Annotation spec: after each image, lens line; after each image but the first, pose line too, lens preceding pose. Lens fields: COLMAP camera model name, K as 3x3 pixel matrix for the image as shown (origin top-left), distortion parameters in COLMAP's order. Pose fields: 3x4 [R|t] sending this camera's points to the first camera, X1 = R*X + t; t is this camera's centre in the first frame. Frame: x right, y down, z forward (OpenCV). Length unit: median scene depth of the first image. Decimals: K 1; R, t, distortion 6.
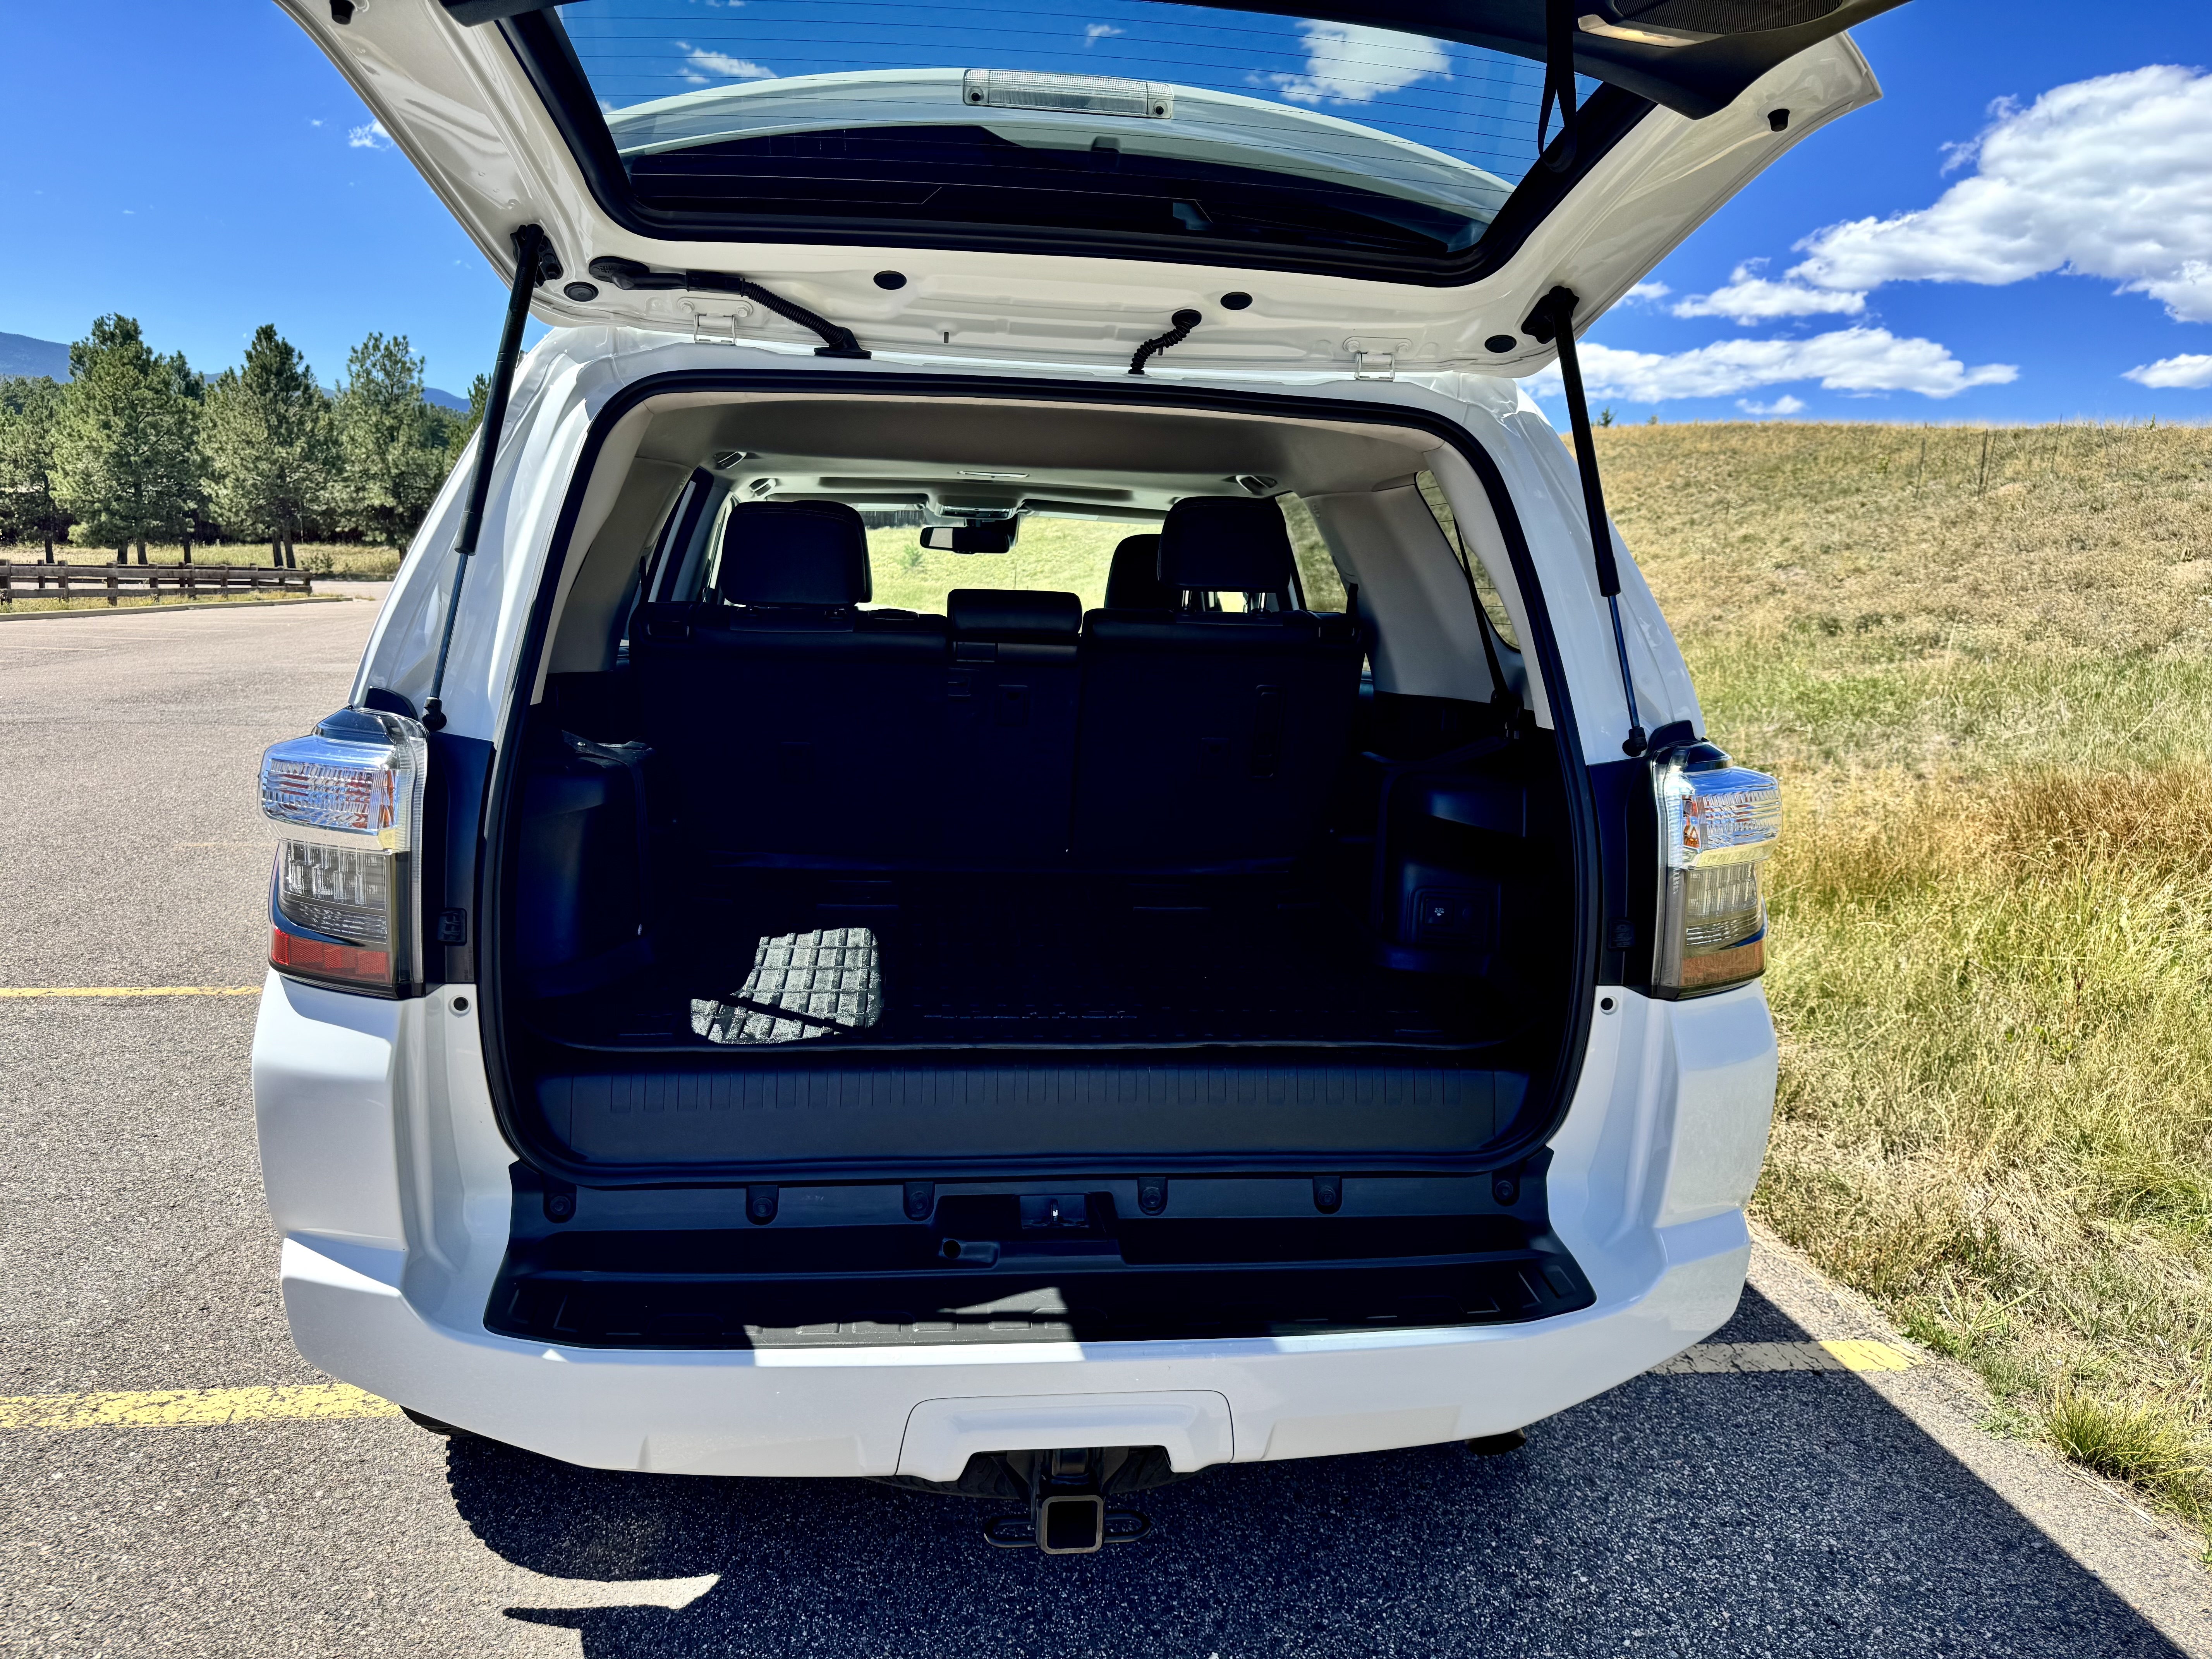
lens RADIAL K [[1576.1, 0, 1101.1], [0, 1576.1, 844.4], [0, 0, 1]] dist [0.028515, -0.044162]
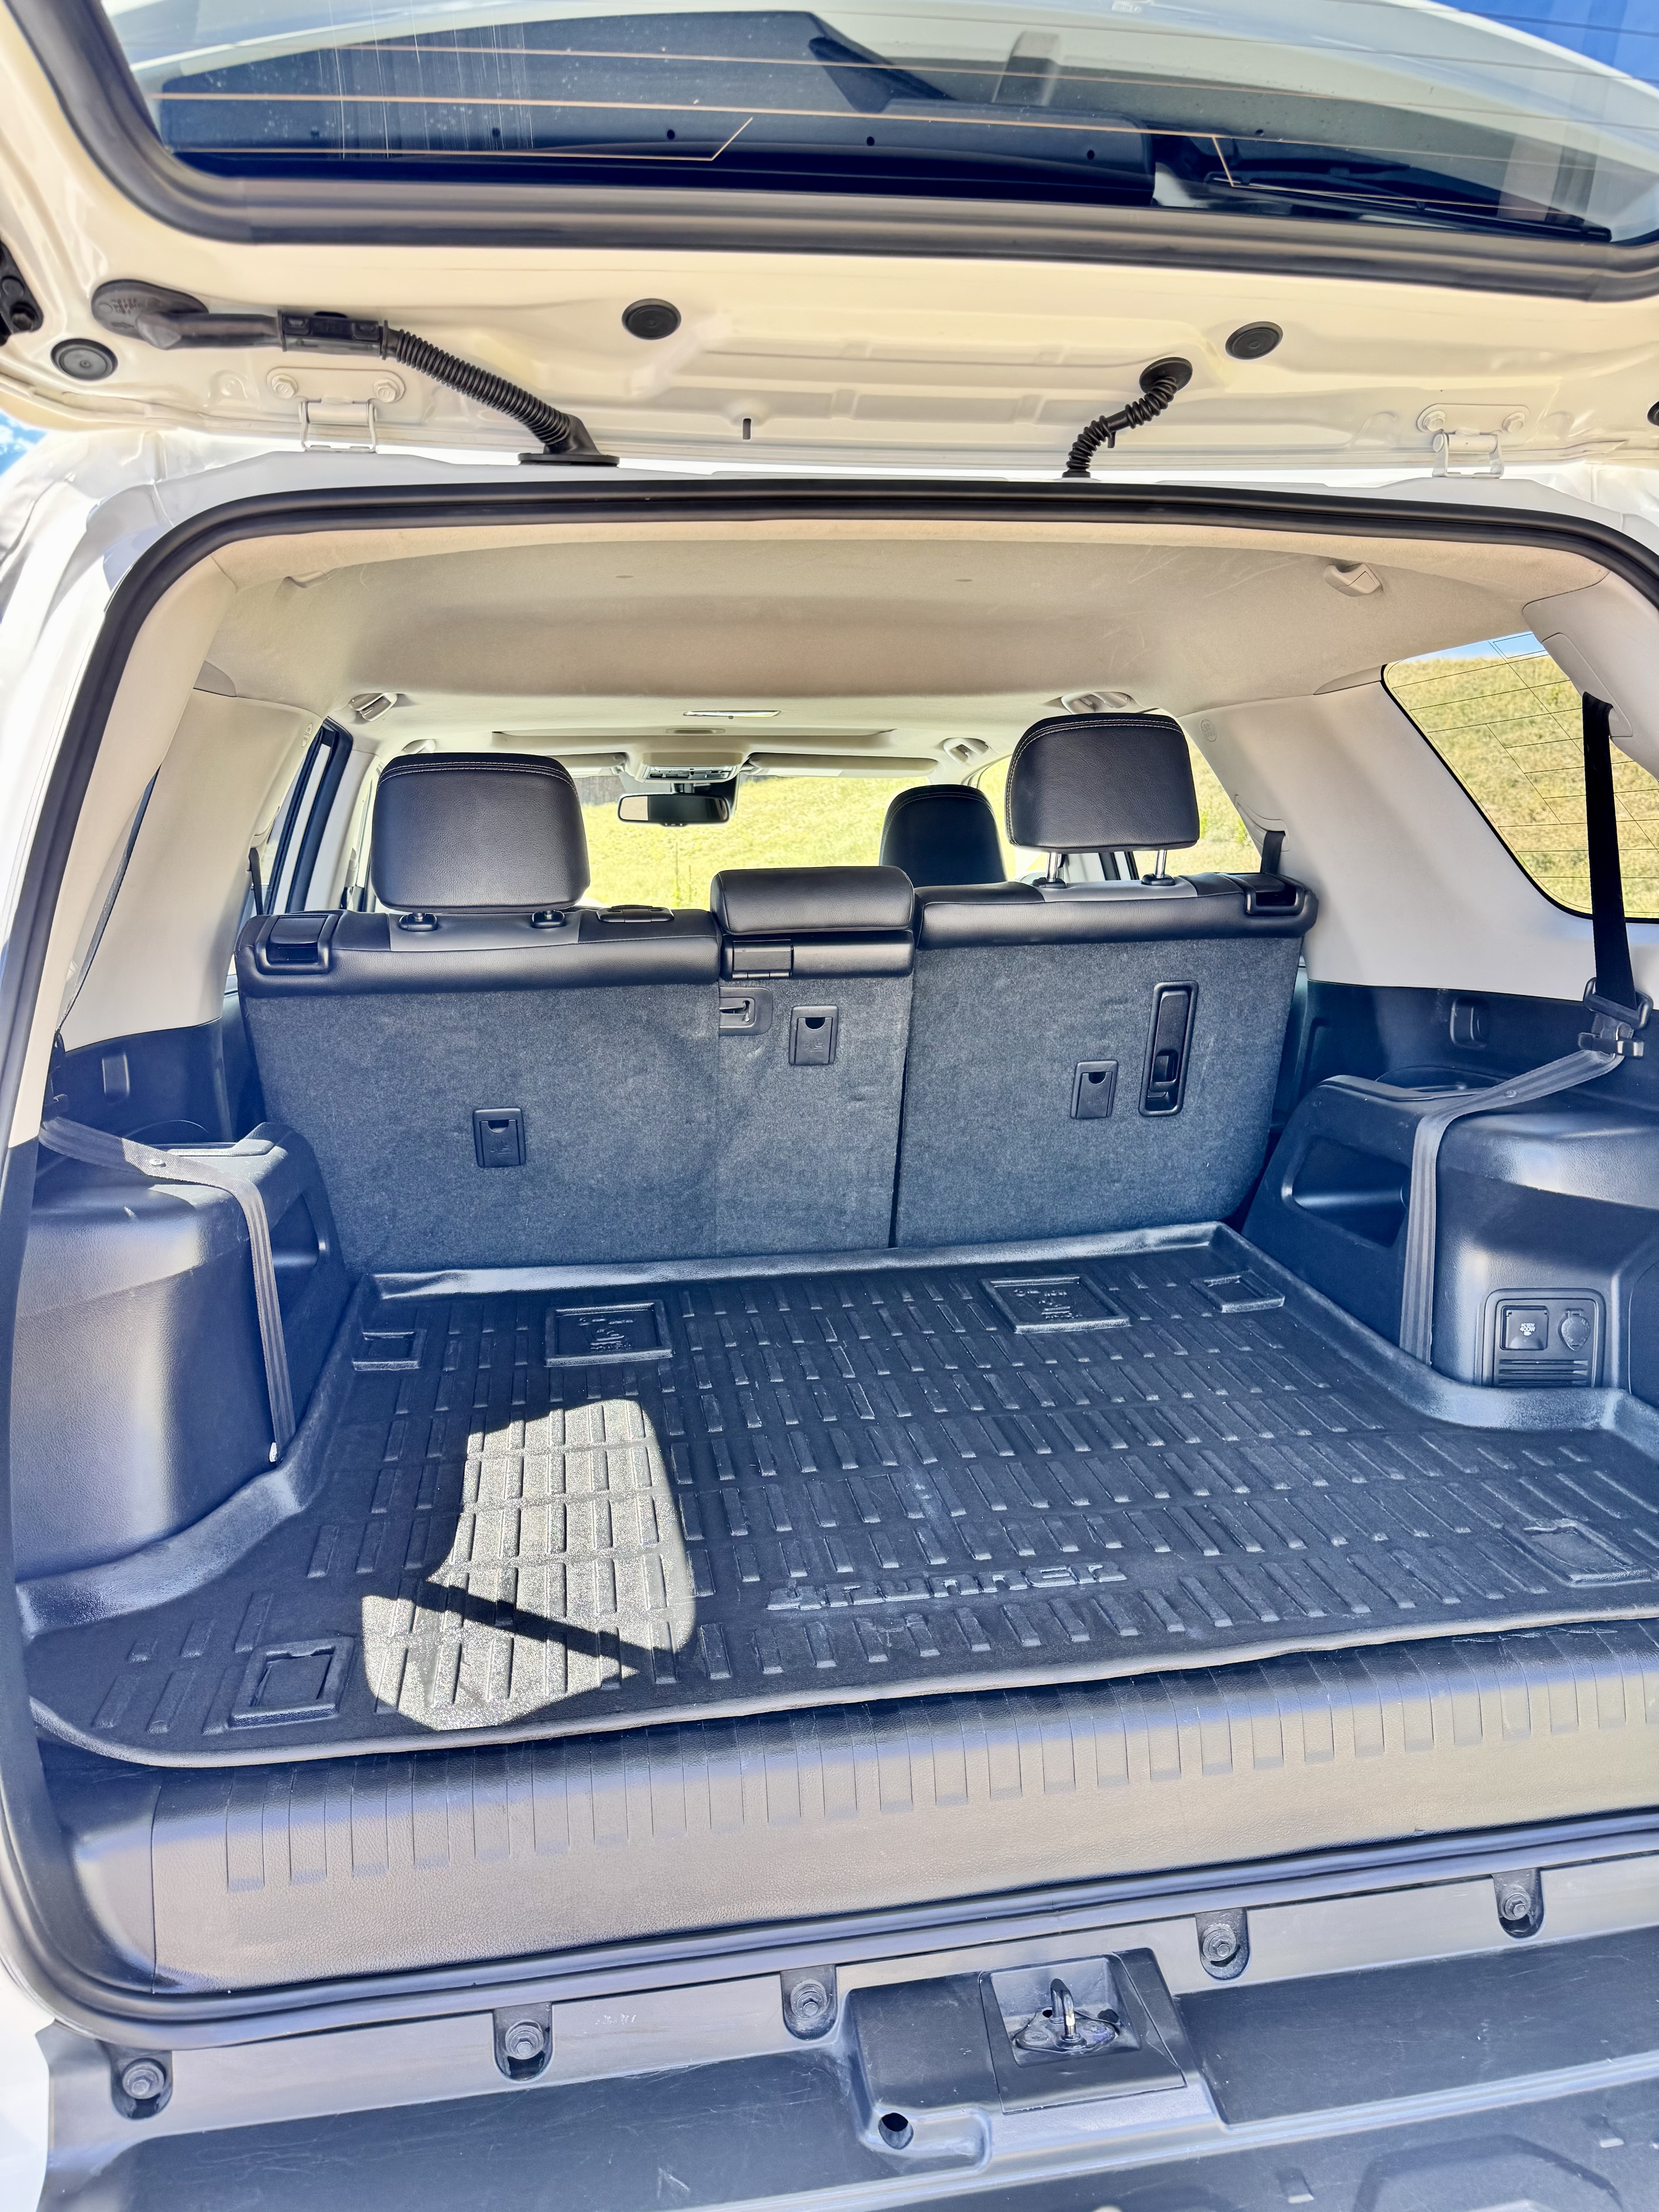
lens RADIAL K [[1576.1, 0, 834.2], [0, 1576.1, 1106.3], [0, 0, 1]] dist [0.028515, -0.044162]
pose [[0.997386, -0.059226, 0.041405, -0.104732], [0.059493, 0.998215, -0.005235, -0.071822], [-0.041021, 0.007684, 0.999129, 0.429205]]
